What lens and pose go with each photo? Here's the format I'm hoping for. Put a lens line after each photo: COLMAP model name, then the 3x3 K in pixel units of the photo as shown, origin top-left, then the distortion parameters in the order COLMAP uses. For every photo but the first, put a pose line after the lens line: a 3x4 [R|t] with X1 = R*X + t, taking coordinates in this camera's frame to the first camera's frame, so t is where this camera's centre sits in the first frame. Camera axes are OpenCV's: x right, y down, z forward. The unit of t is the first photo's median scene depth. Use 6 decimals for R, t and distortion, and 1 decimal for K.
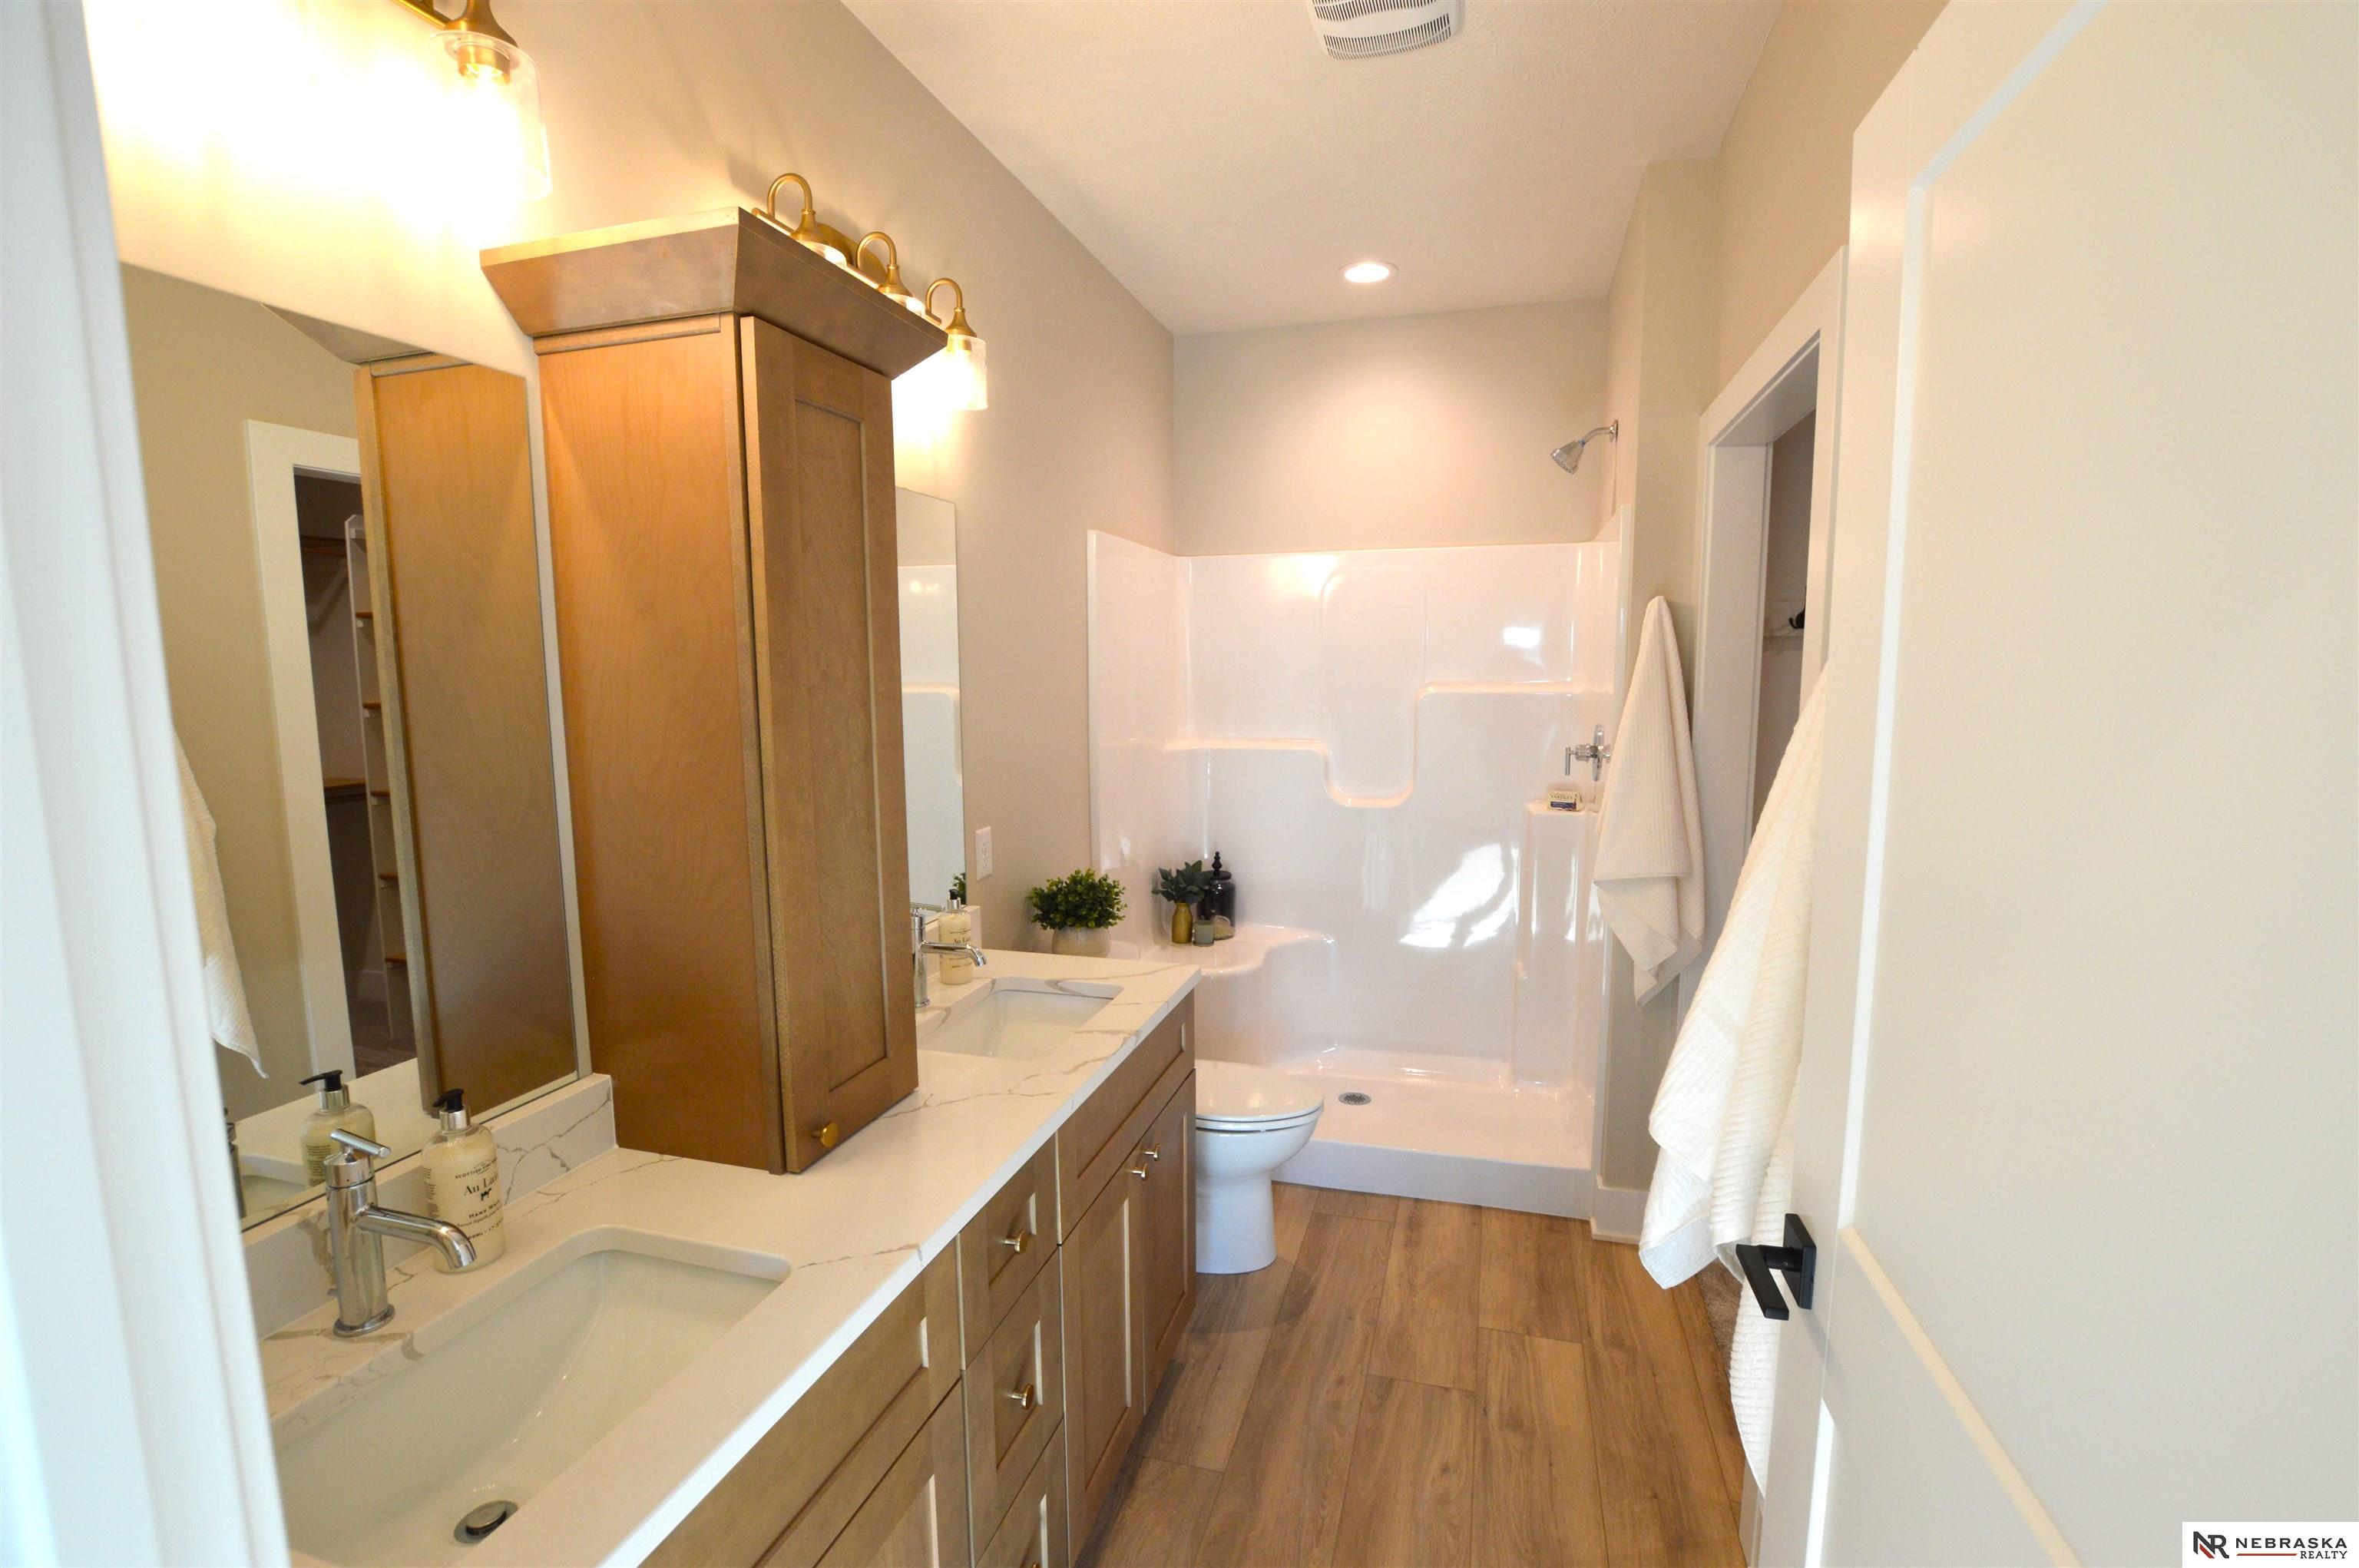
lens RADIAL K [[1054.1, 0, 1189.3], [0, 1054.1, 791.6], [0, 0, 1]] dist [-0.026760, 0.000820]
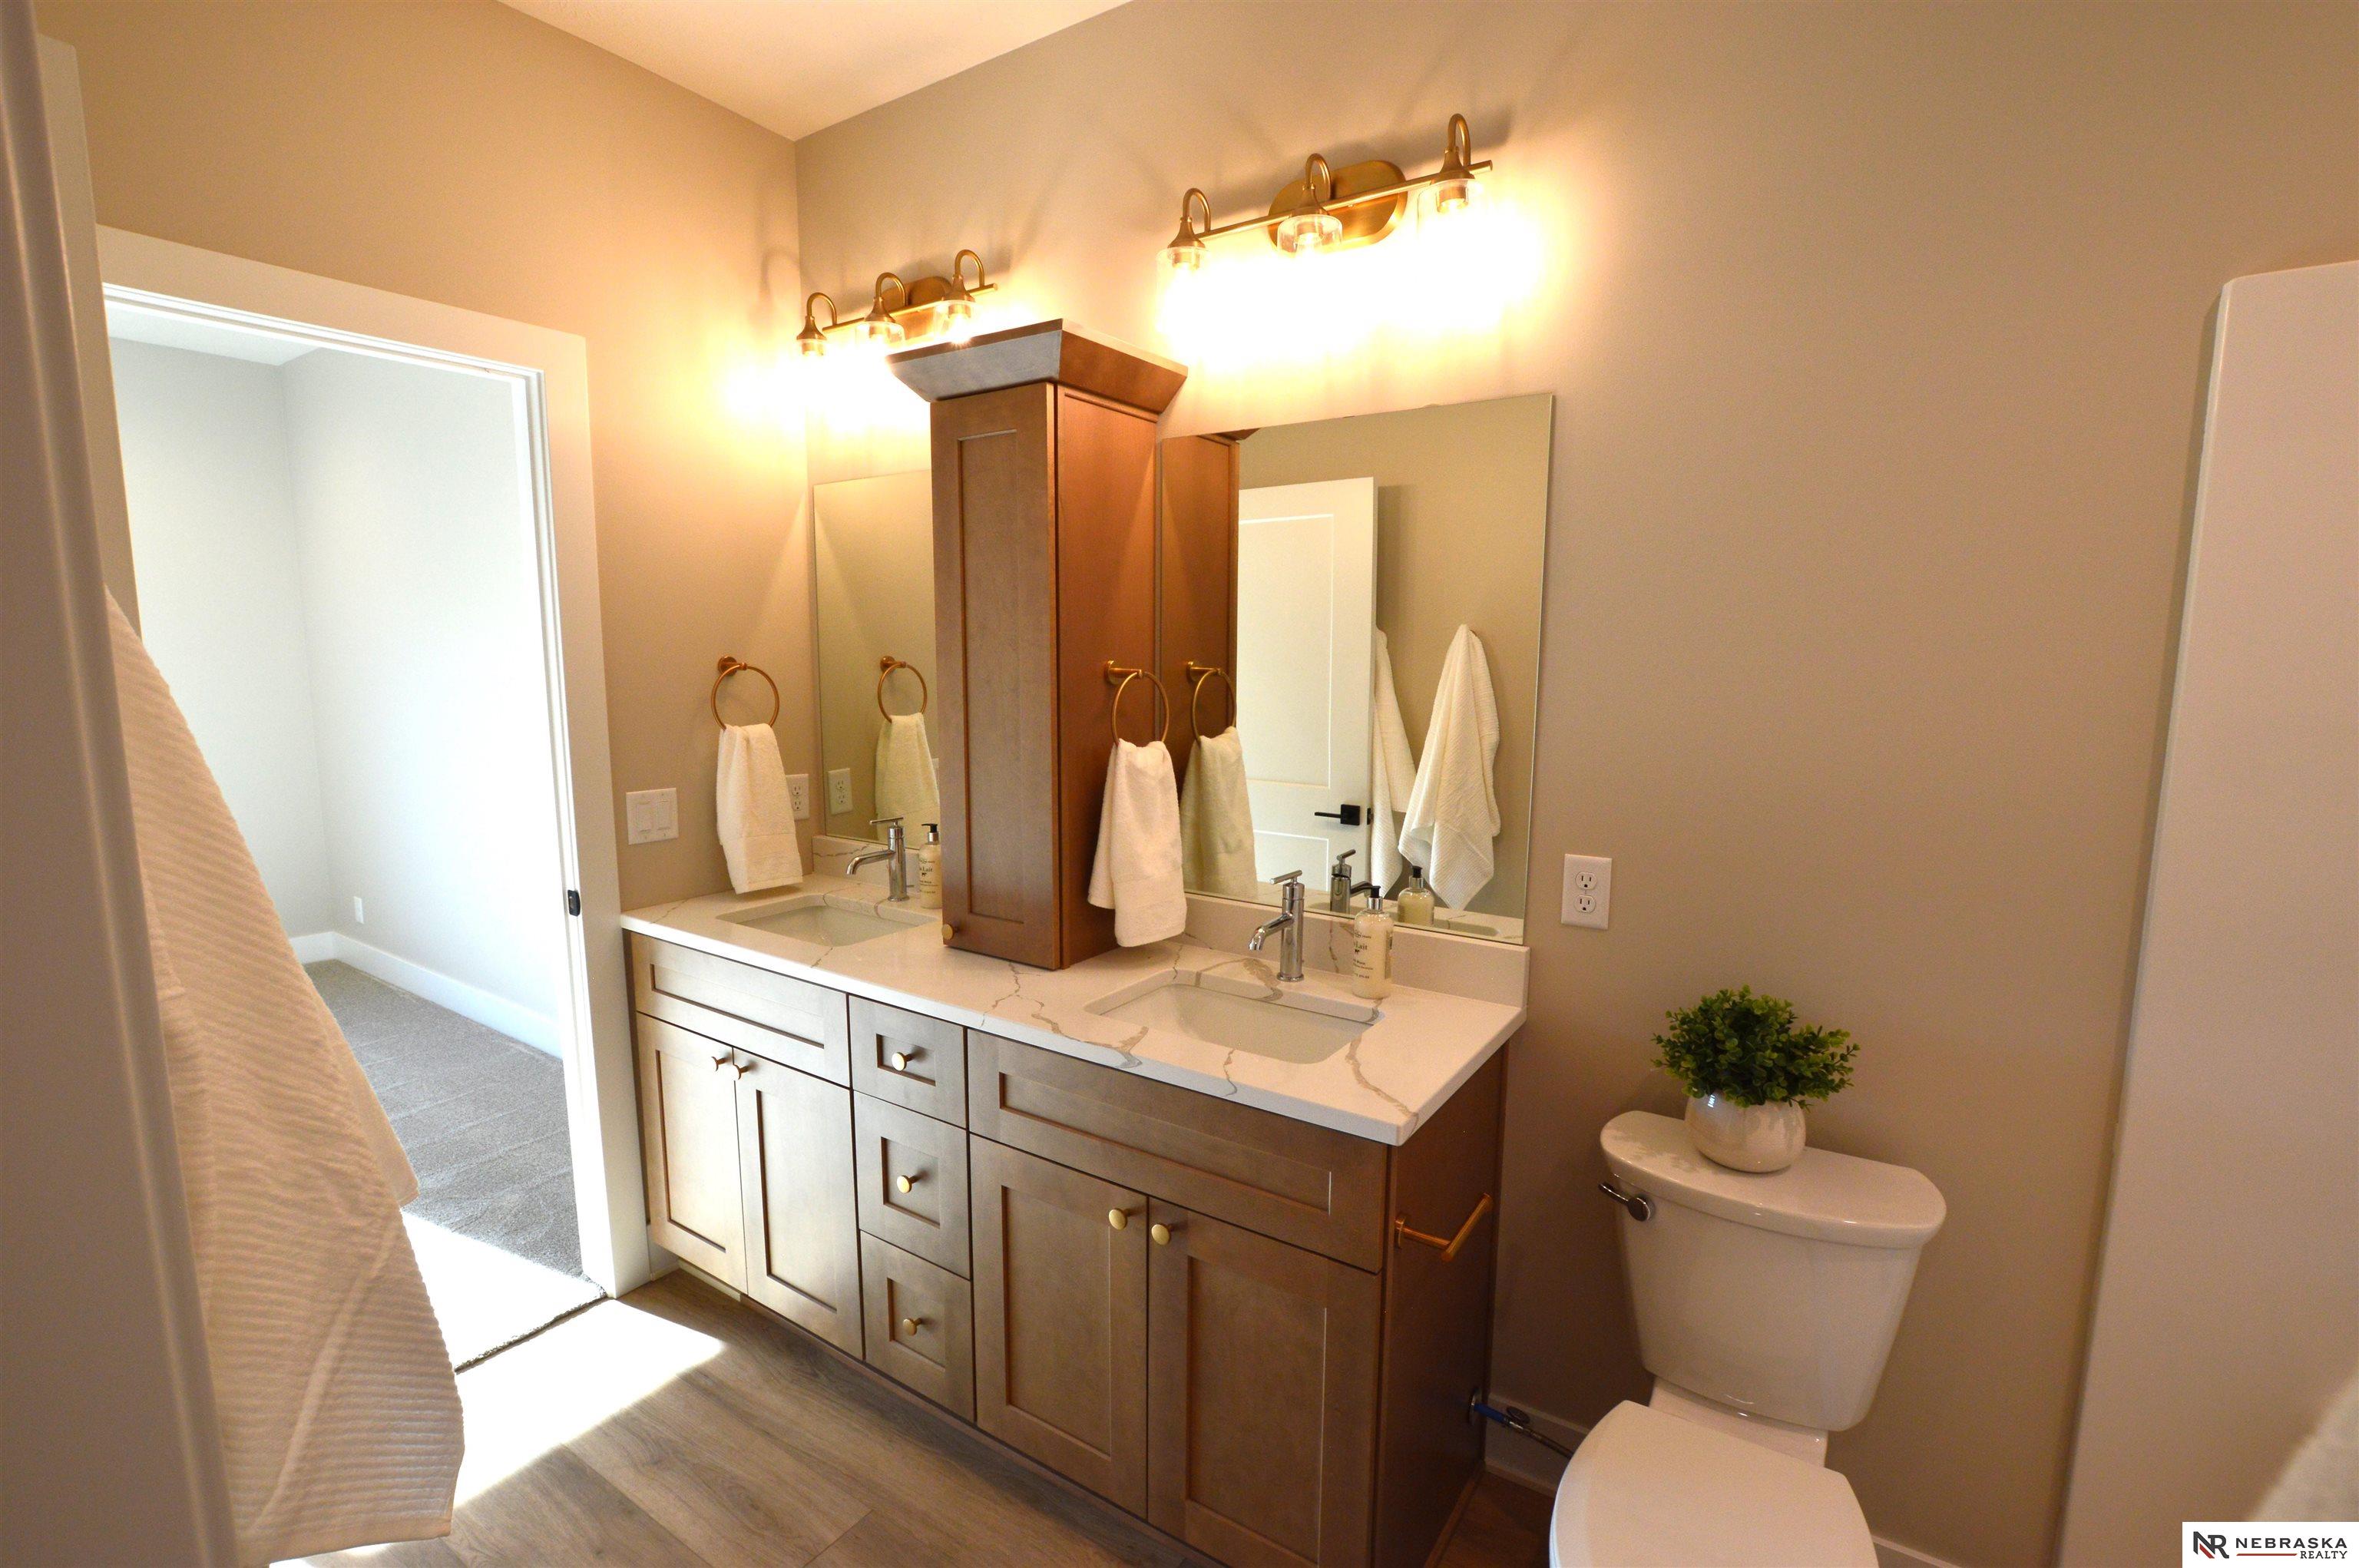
lens RADIAL K [[1054.1, 0, 1189.3], [0, 1054.1, 791.6], [0, 0, 1]] dist [-0.026760, 0.000820]
pose [[-0.298727, 0.134056, -0.944876, 0.687379], [-0.116805, 0.977505, 0.175613, -0.126228], [0.947163, 0.162827, -0.276349, 1.226672]]
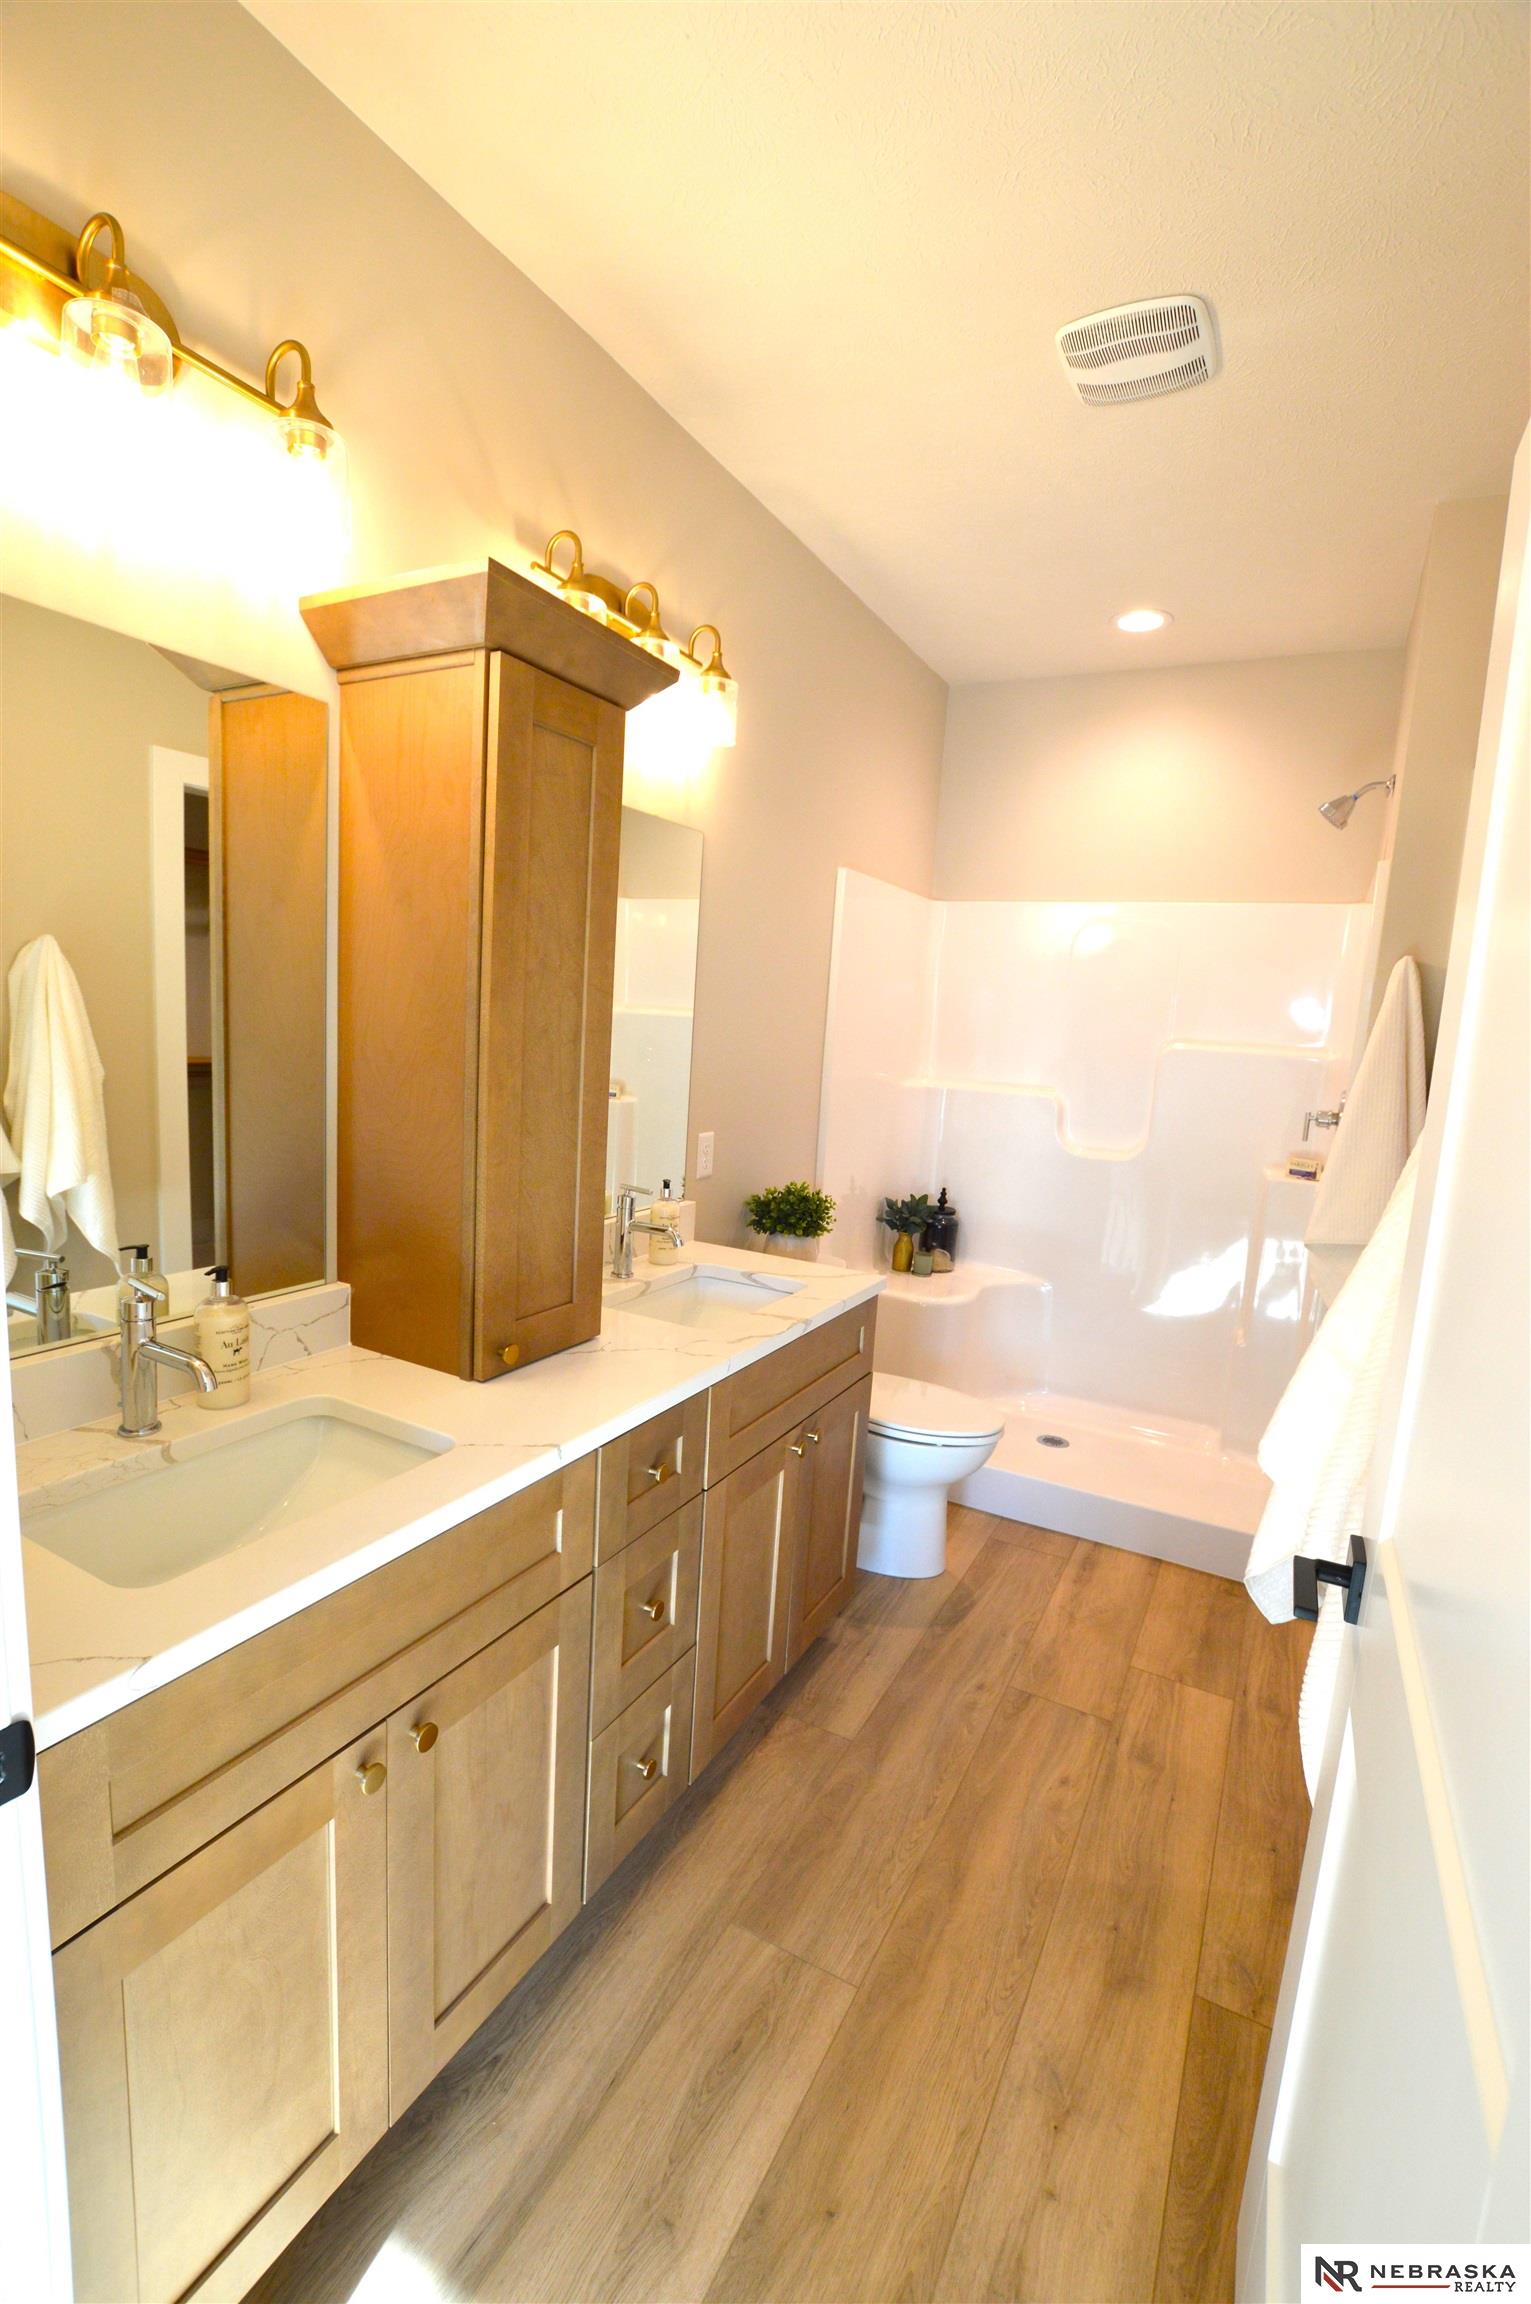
lens RADIAL K [[1029.5, 0, 757.0], [0, 1029.5, 1160.6], [0, 0, 1]] dist [-0.026760, 0.000820]
pose [[0.974296, 0.095970, -0.203807, 0.100354], [-0.092307, 0.995353, 0.027425, 0.039096], [0.205492, -0.007907, 0.978627, -0.049891]]
